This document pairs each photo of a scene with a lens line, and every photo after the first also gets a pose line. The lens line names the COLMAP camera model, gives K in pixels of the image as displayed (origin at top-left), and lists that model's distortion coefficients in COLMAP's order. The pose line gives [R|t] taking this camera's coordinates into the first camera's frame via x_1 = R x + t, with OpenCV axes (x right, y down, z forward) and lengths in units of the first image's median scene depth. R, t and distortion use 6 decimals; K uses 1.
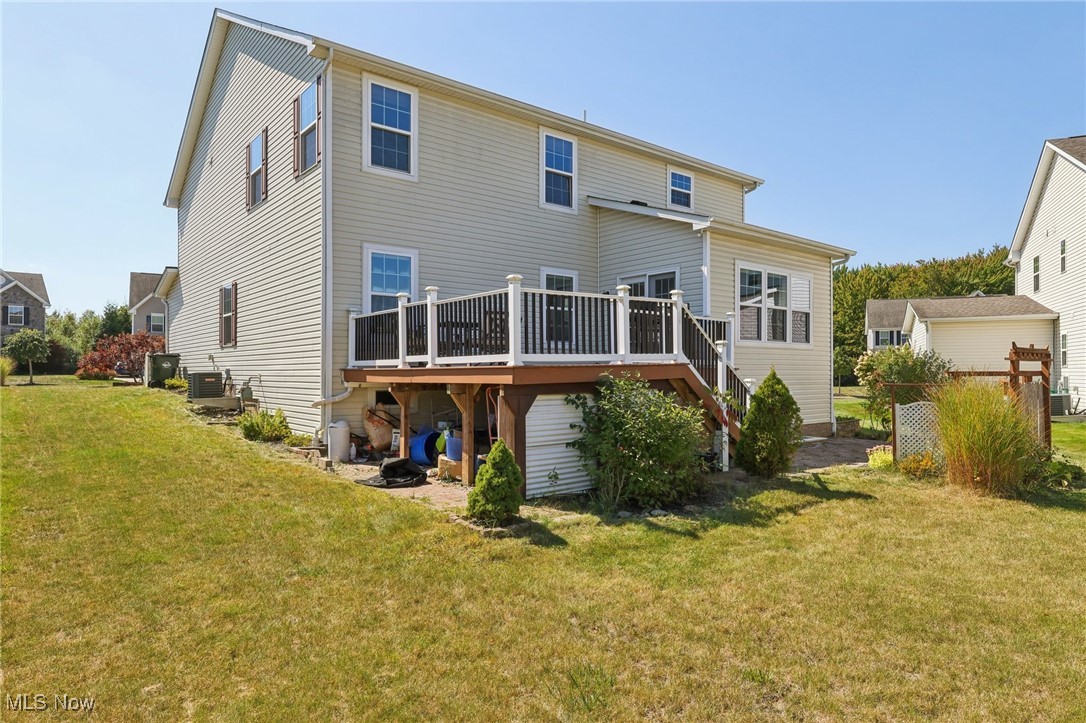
lens RADIAL K [[637.6, 0, 541.9], [0, 637.6, 362.4], [0, 0, 1]] dist [0.002544, 0.000111]
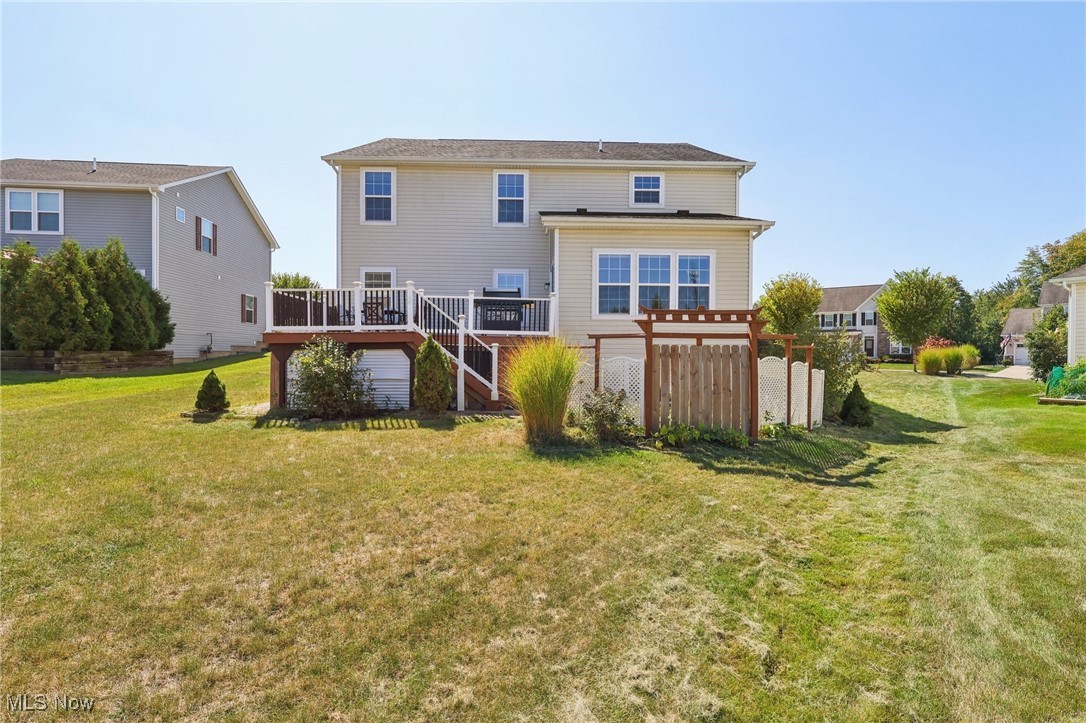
lens RADIAL K [[509.3, 0, 541.2], [0, 509.3, 357.7], [0, 0, 1]] dist [-0.002032, -0.001854]
pose [[0.802384, 0.014765, -0.596626, 0.743918], [0.000827, 0.999665, 0.025851, 0.018389], [0.596808, -0.021236, 0.802103, 0.144756]]
